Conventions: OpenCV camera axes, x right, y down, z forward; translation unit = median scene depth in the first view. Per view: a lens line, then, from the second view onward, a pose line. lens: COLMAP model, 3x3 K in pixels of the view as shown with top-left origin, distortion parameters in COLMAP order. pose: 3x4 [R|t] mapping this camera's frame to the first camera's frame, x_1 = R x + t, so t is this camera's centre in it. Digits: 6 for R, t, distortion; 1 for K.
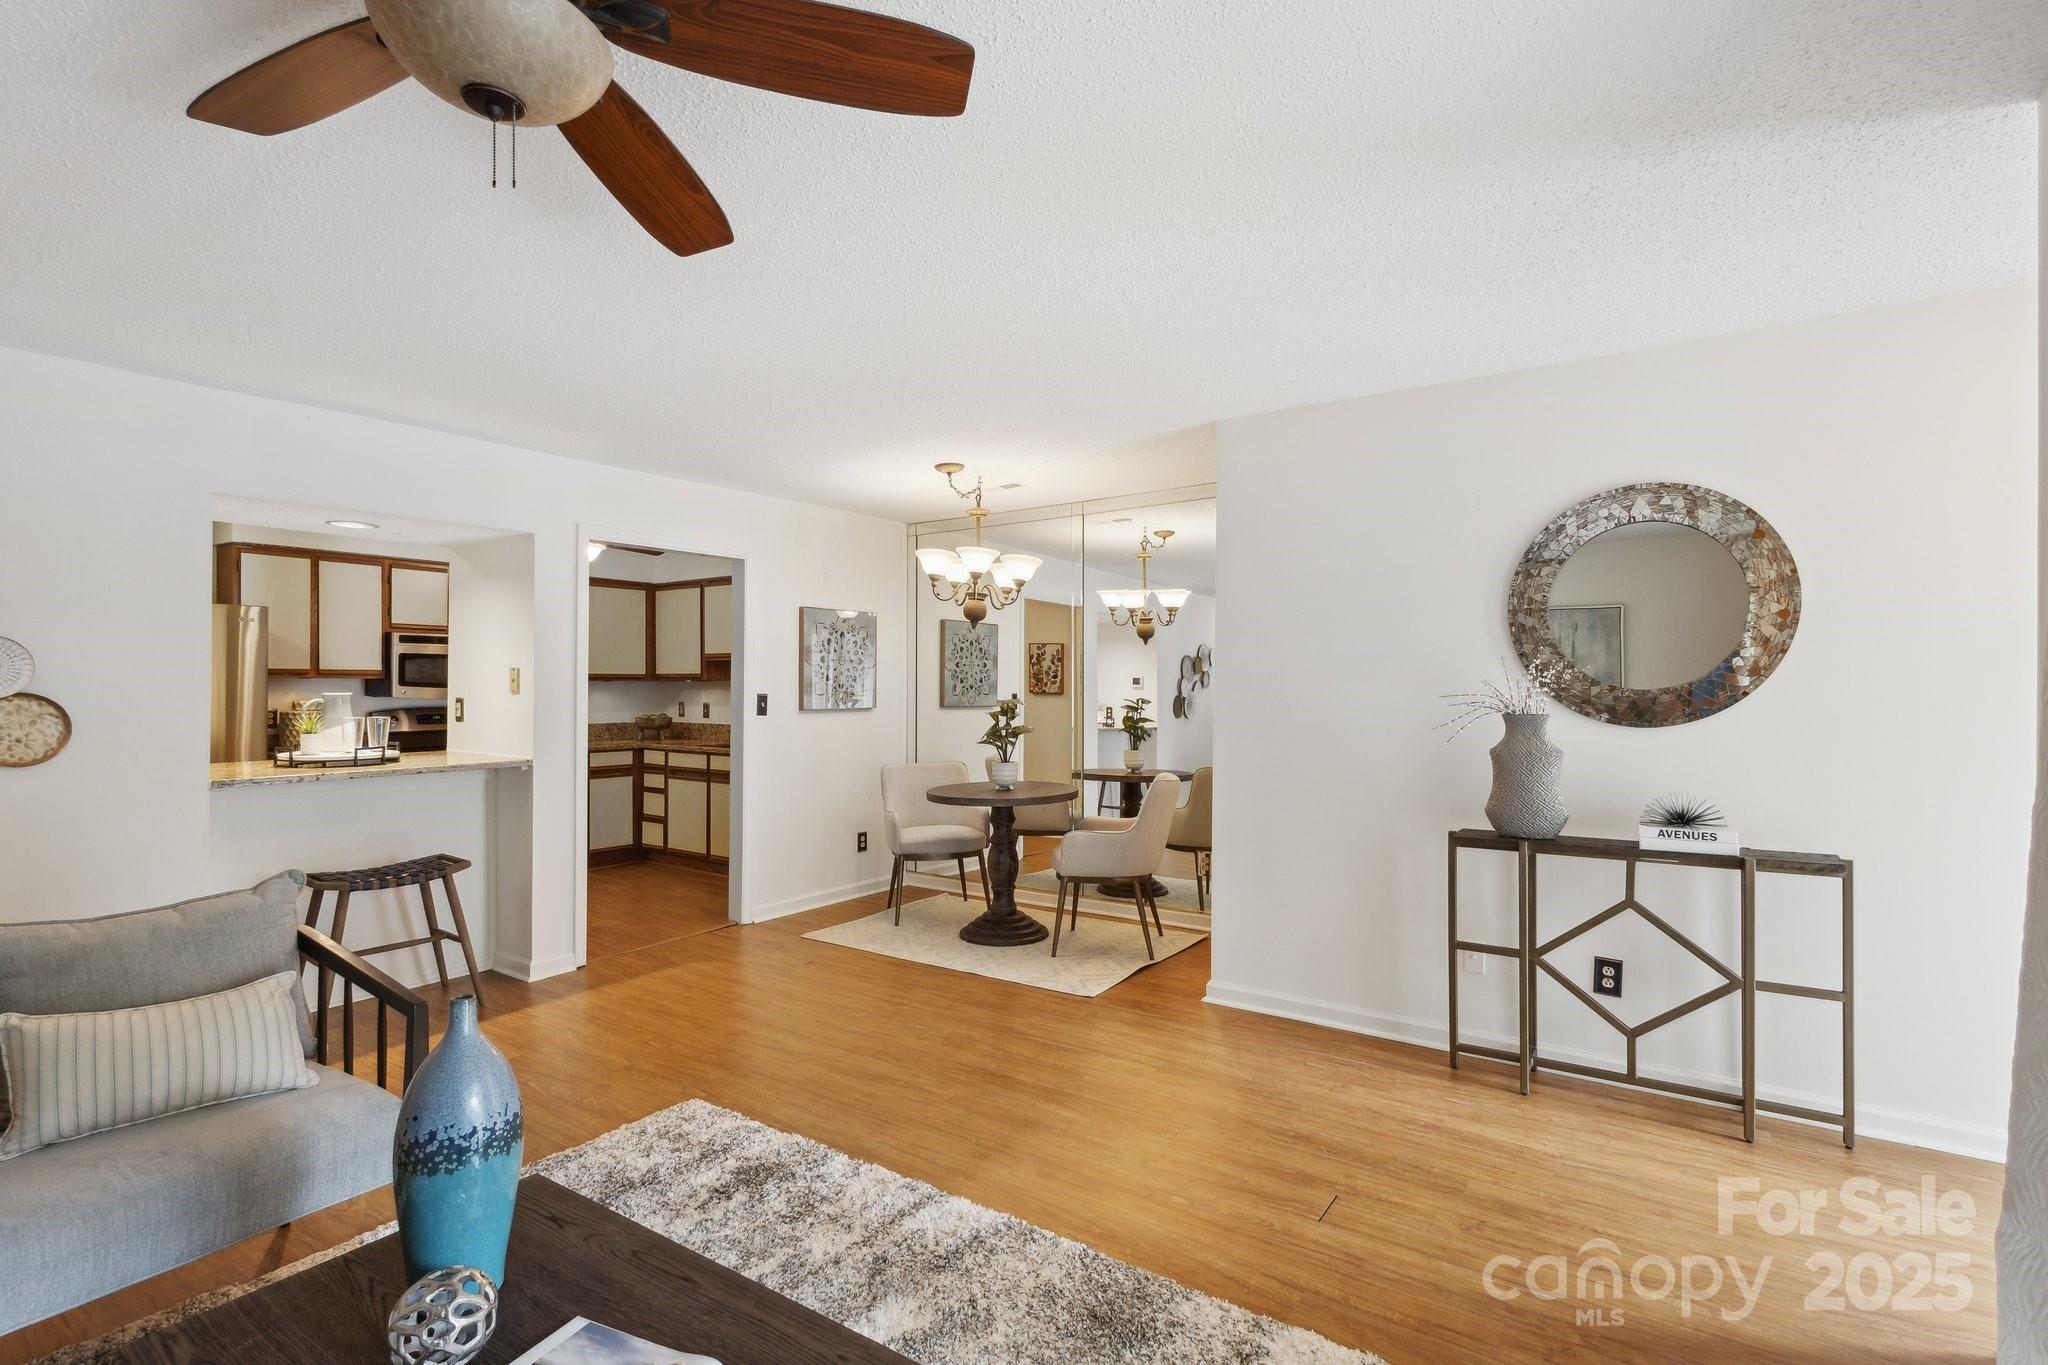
lens RADIAL K [[965.0, 0, 1020.5], [0, 965.0, 689.5], [0, 0, 1]] dist [0.000107, 0.001084]
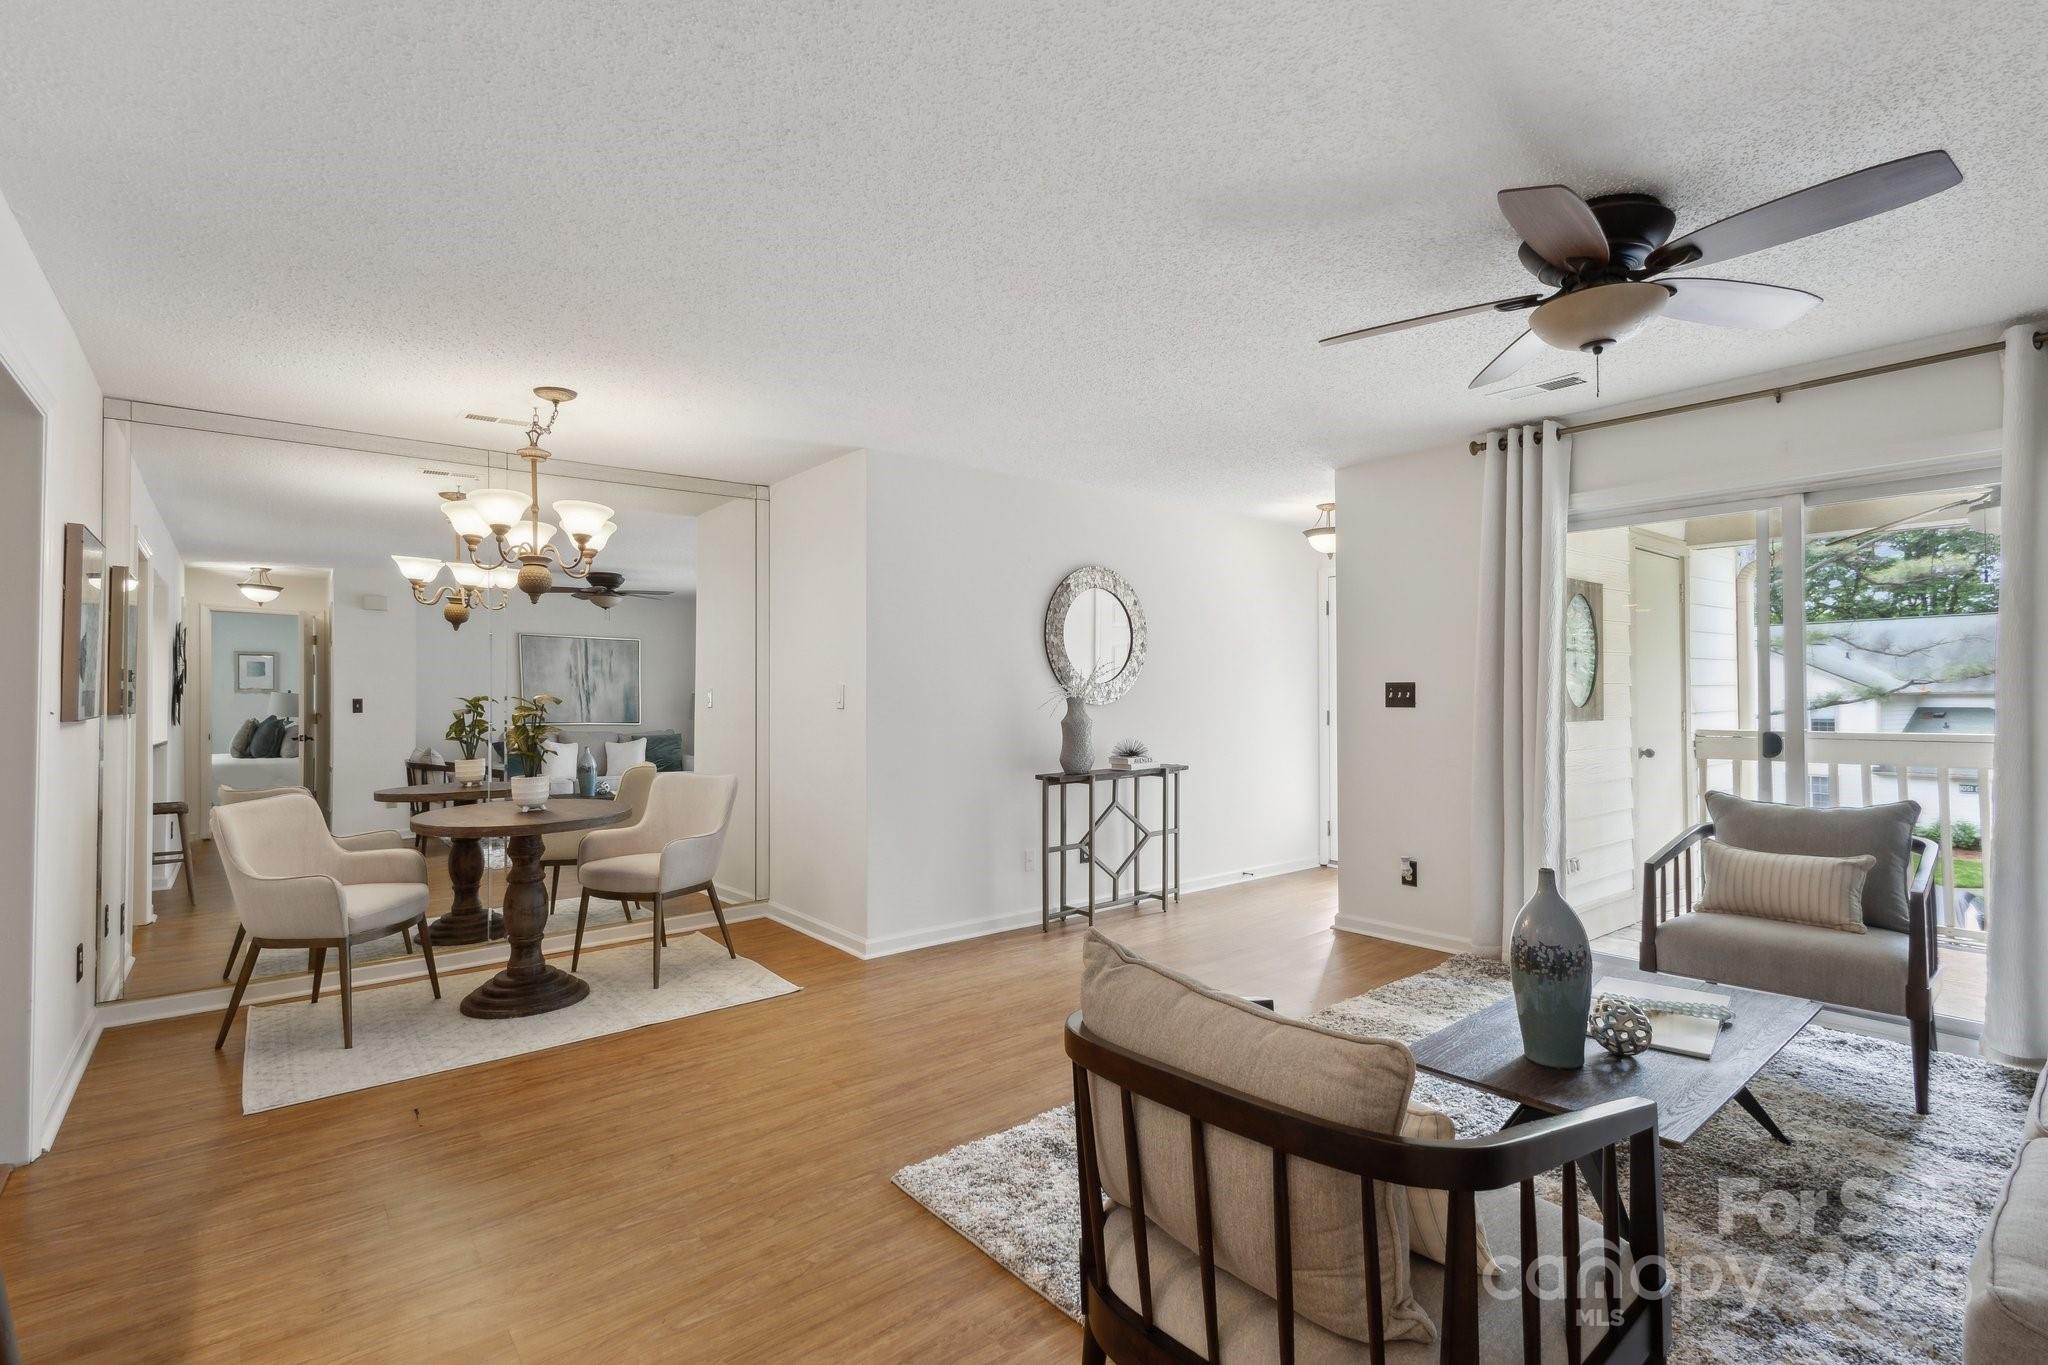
lens RADIAL K [[965.0, 0, 1028.7], [0, 965.0, 686.9], [0, 0, 1]] dist [0.000107, 0.001084]
pose [[0.266743, 0.001222, 0.963767, -0.647212], [0.004077, 0.999989, -0.002396, 0.006418], [-0.963759, 0.004569, 0.266735, 0.392920]]
